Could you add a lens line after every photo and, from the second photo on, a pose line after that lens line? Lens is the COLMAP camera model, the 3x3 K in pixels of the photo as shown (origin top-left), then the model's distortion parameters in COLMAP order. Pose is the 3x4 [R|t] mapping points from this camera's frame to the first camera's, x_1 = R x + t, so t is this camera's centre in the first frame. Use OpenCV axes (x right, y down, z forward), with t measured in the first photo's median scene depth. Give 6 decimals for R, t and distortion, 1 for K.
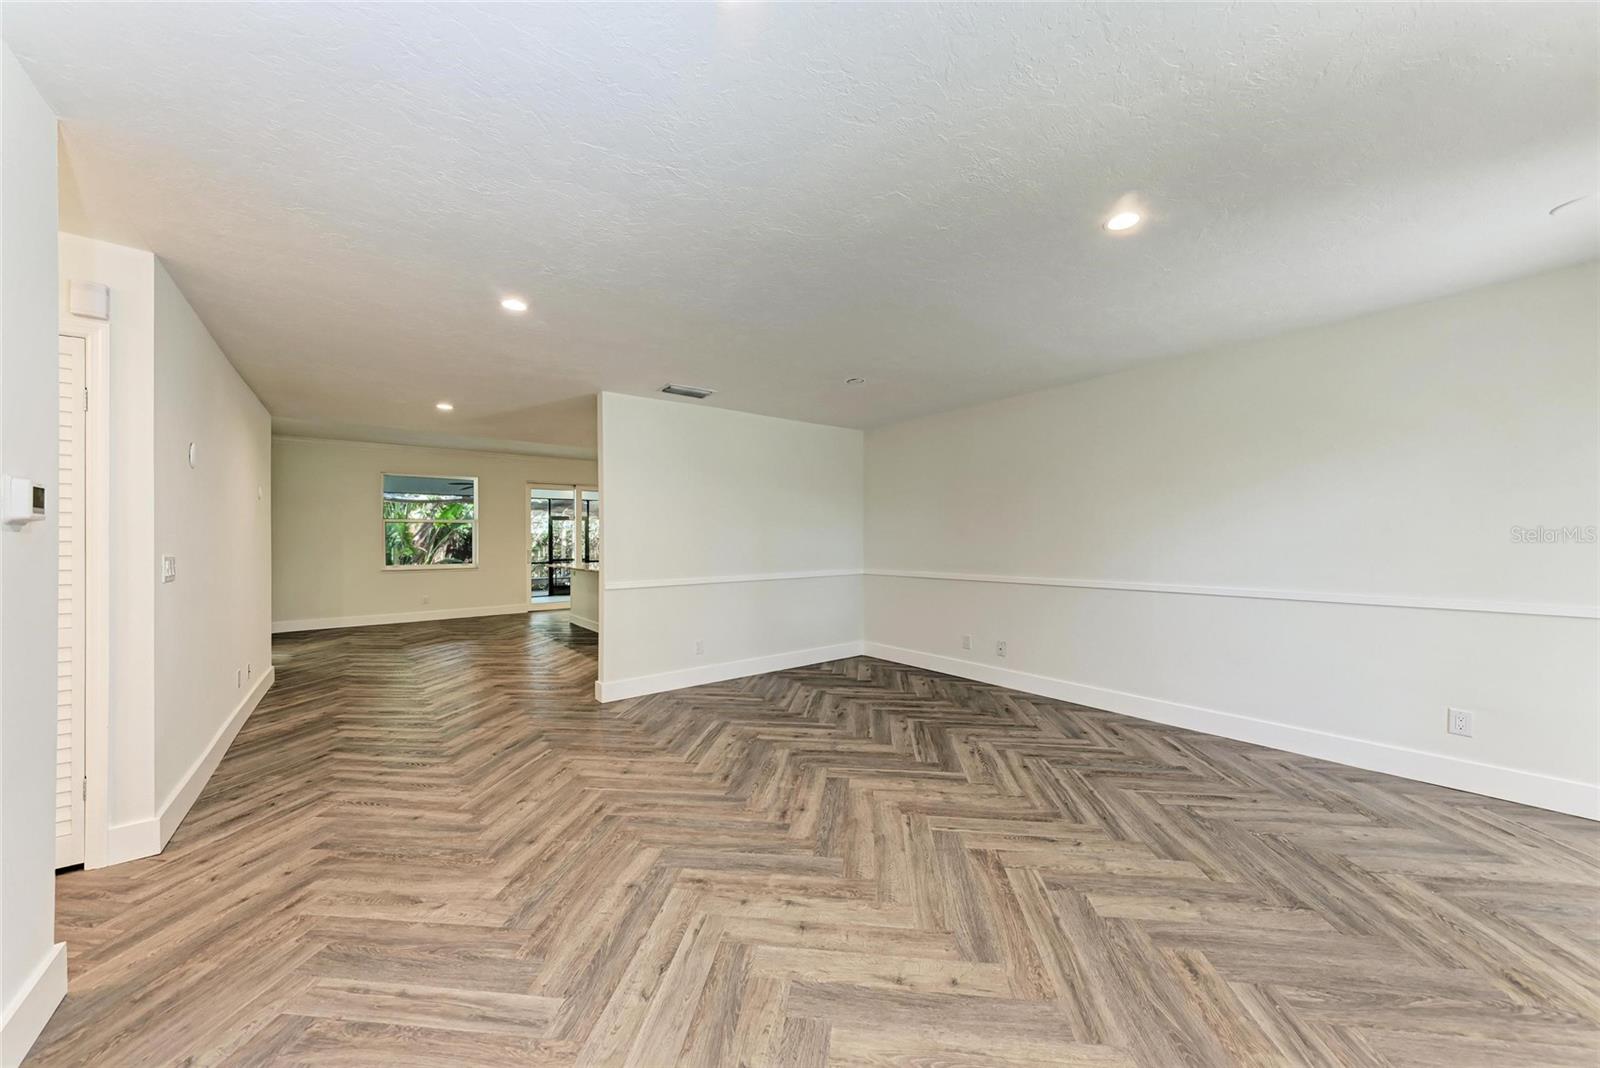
lens RADIAL K [[563.4, 0, 807.7], [0, 563.4, 537.4], [0, 0, 1]] dist [0.005097, -0.000313]
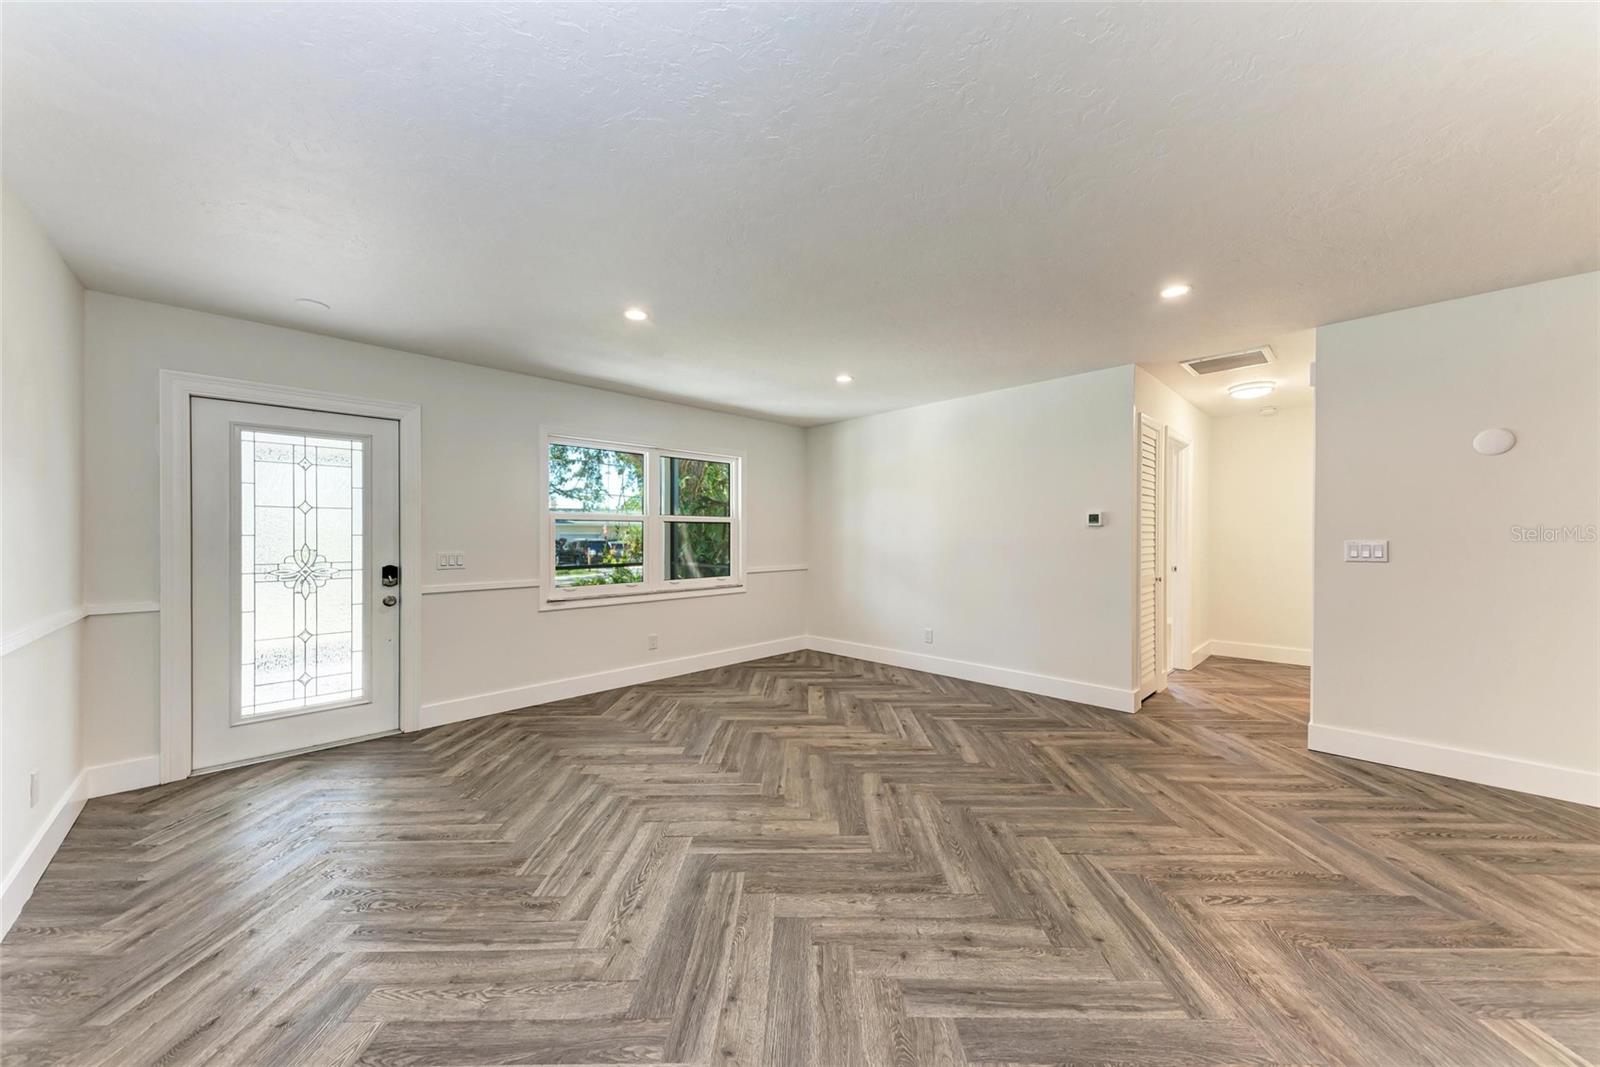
lens RADIAL K [[563.4, 0, 807.7], [0, 563.4, 536.9], [0, 0, 1]] dist [0.005097, -0.000313]
pose [[-0.993939, 0.012613, -0.109209, 0.197932], [0.012863, 0.999916, -0.001594, 0.008282], [0.109179, -0.002989, -0.994018, 1.761740]]
